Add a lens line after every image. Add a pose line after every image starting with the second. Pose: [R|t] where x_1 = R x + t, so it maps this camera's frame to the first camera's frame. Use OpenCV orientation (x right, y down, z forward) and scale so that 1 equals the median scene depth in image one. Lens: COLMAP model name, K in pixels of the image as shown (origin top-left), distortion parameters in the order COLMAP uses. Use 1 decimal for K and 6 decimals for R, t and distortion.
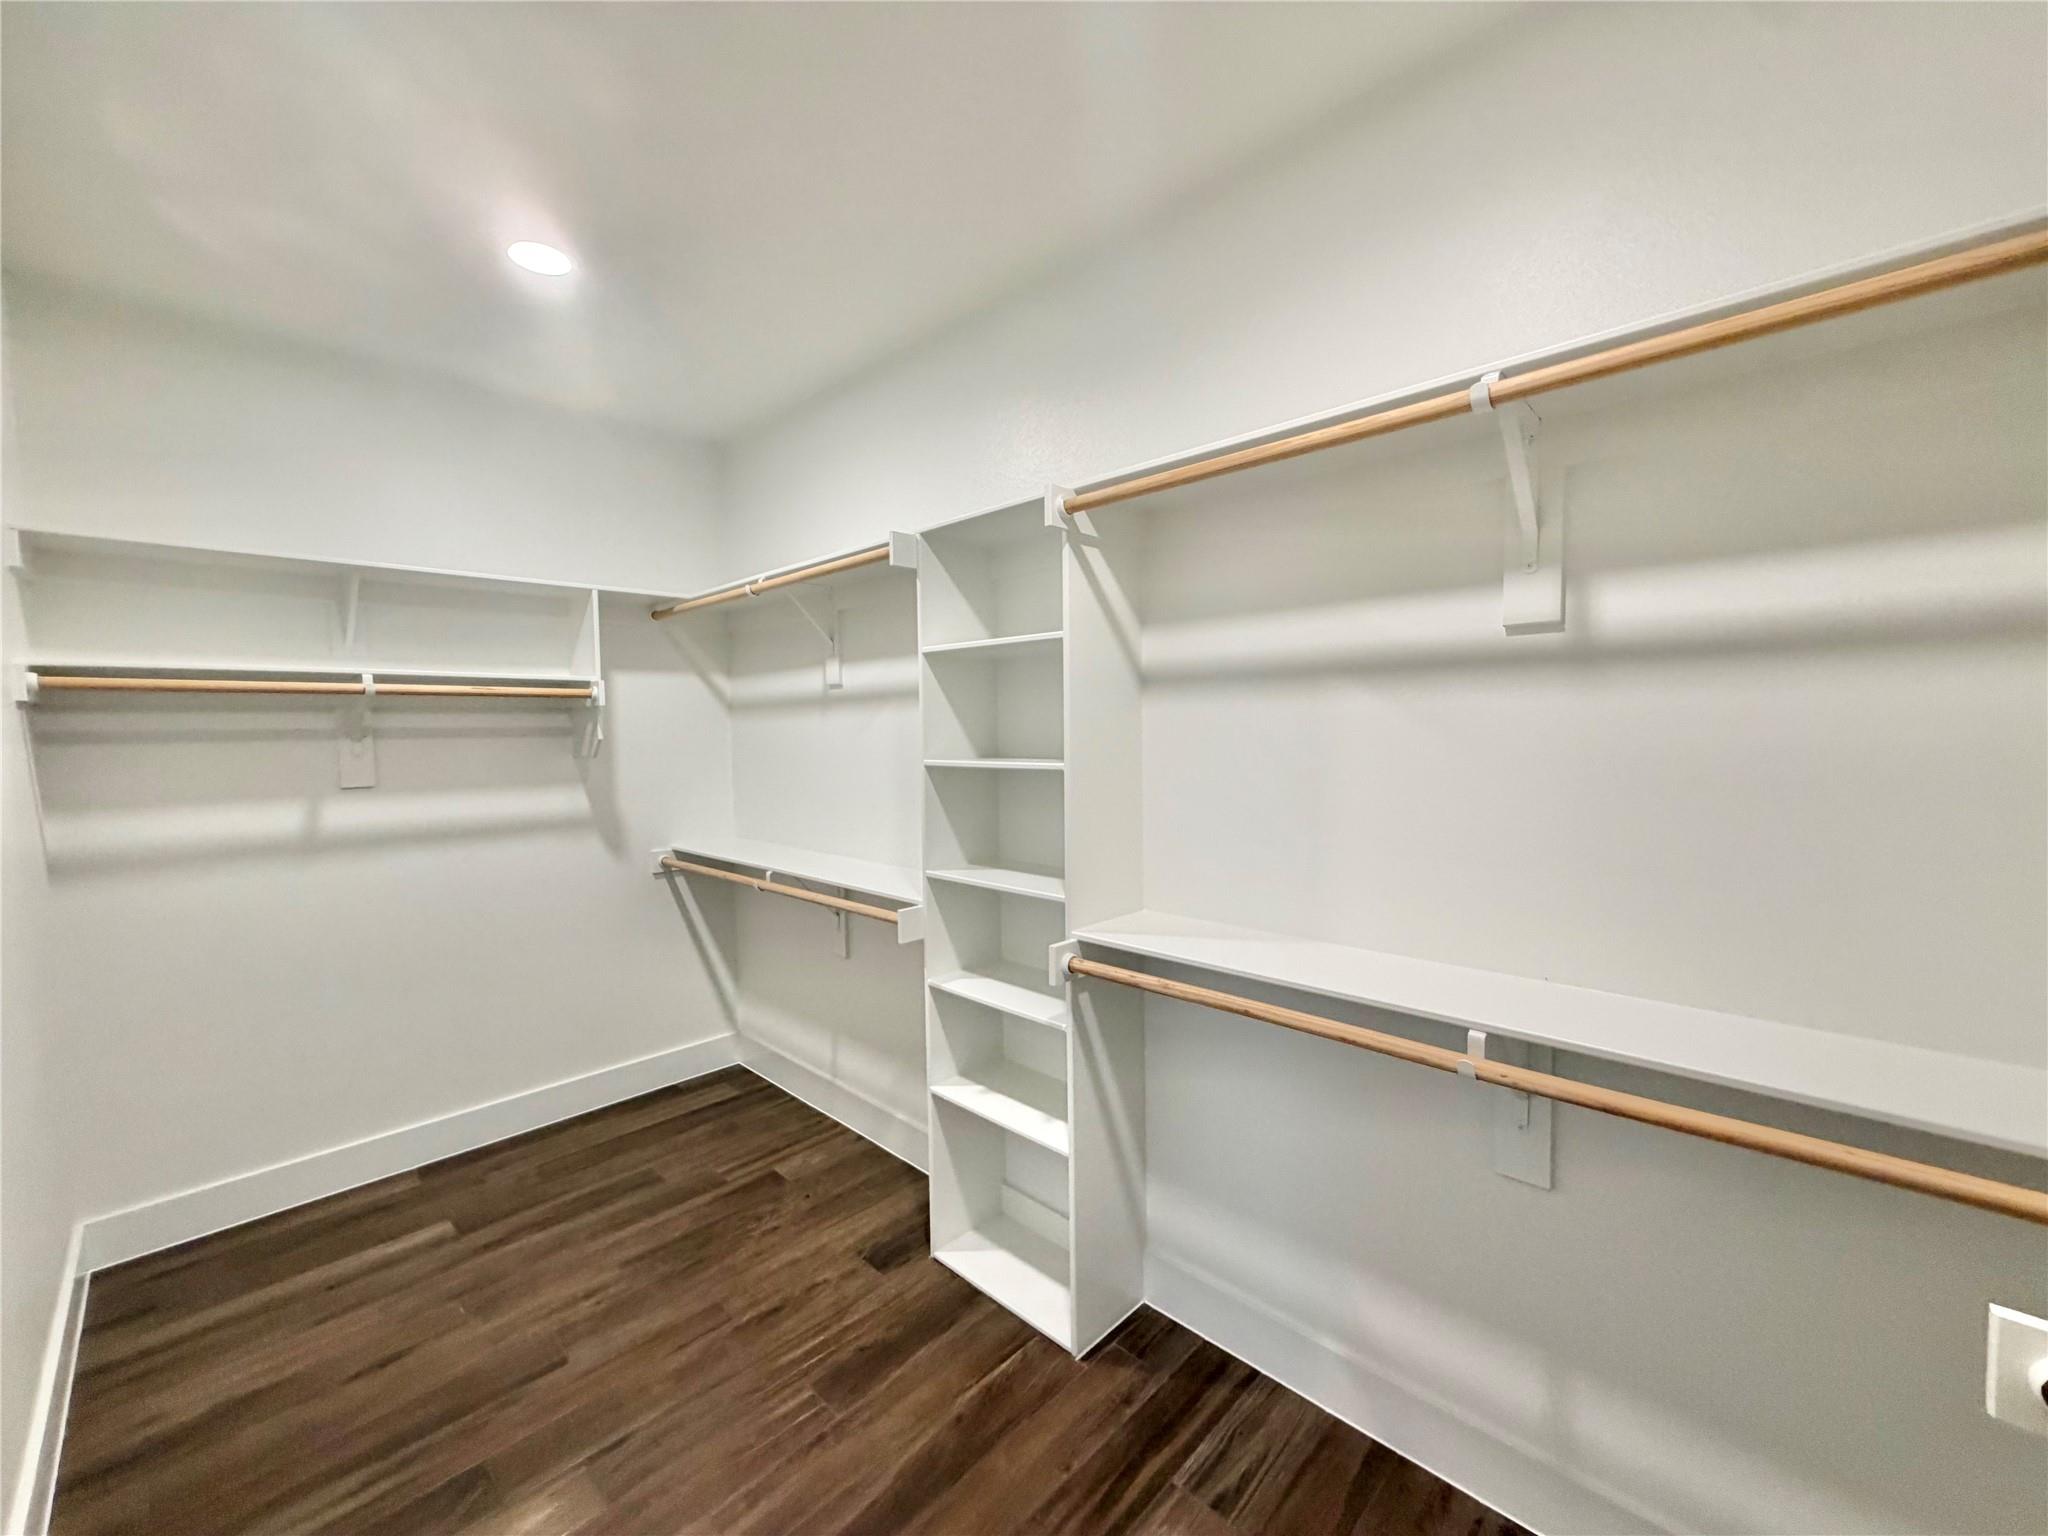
lens RADIAL K [[820.9, 0, 1017.4], [0, 820.9, 761.9], [0, 0, 1]] dist [-0.000101, 0.000969]
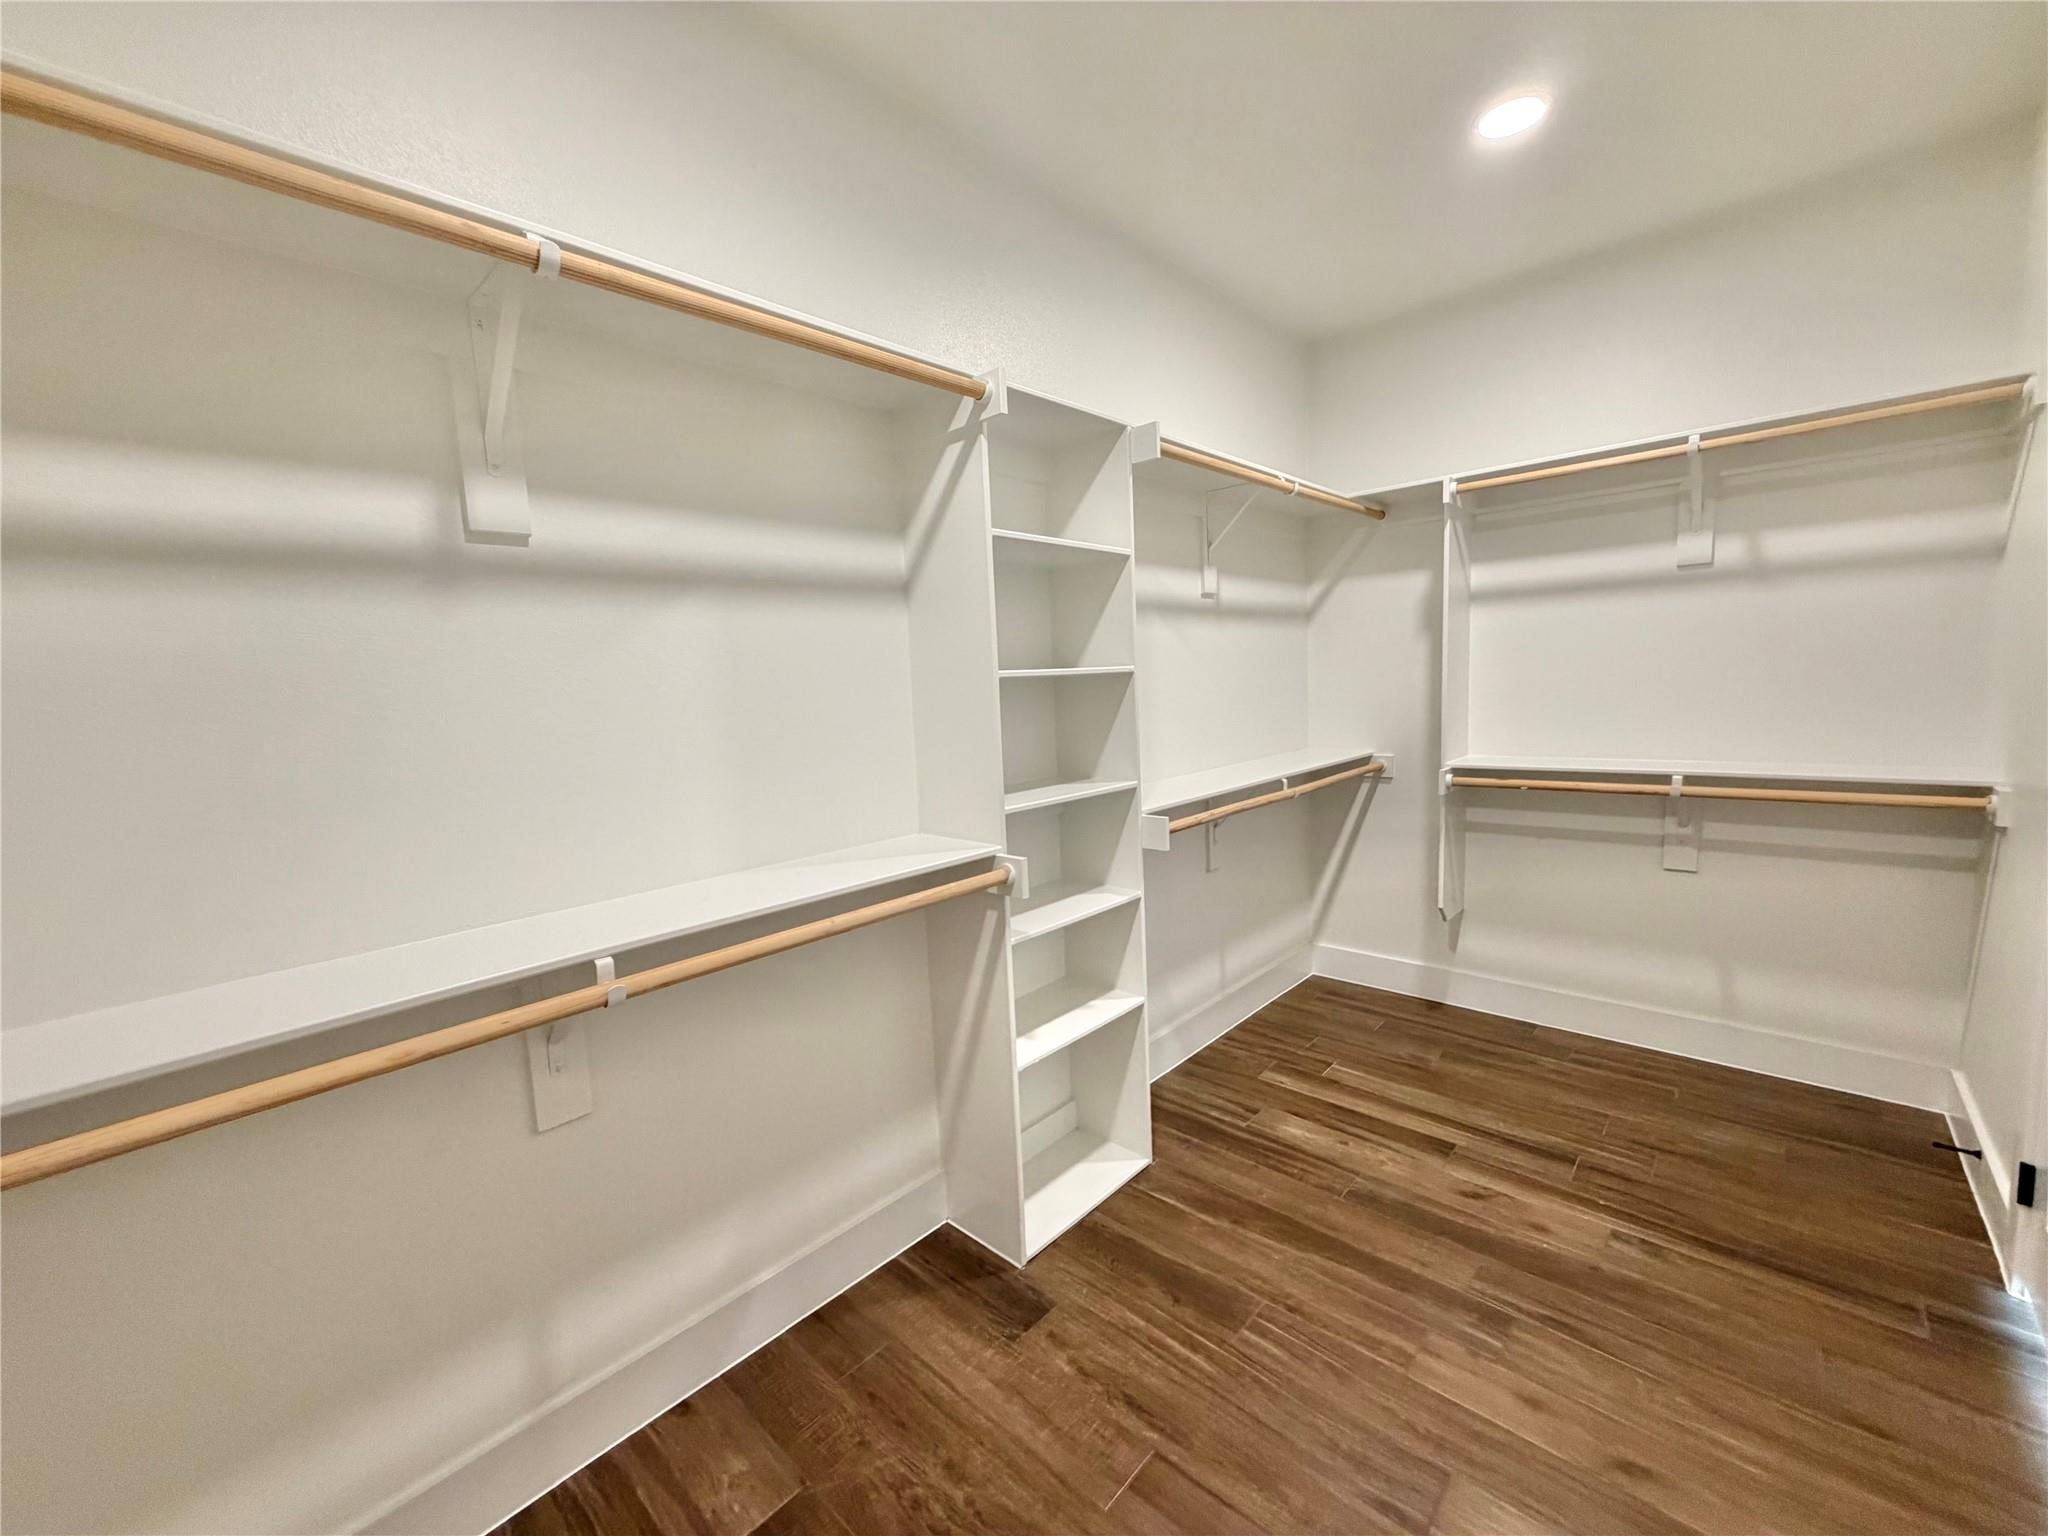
lens RADIAL K [[820.9, 0, 1017.5], [0, 820.9, 774.2], [0, 0, 1]] dist [-0.000101, 0.000969]
pose [[-0.027220, -0.095982, 0.995011, -1.057586], [0.089476, 0.991150, 0.098058, 0.024797], [-0.995617, 0.091699, -0.018391, 1.156213]]
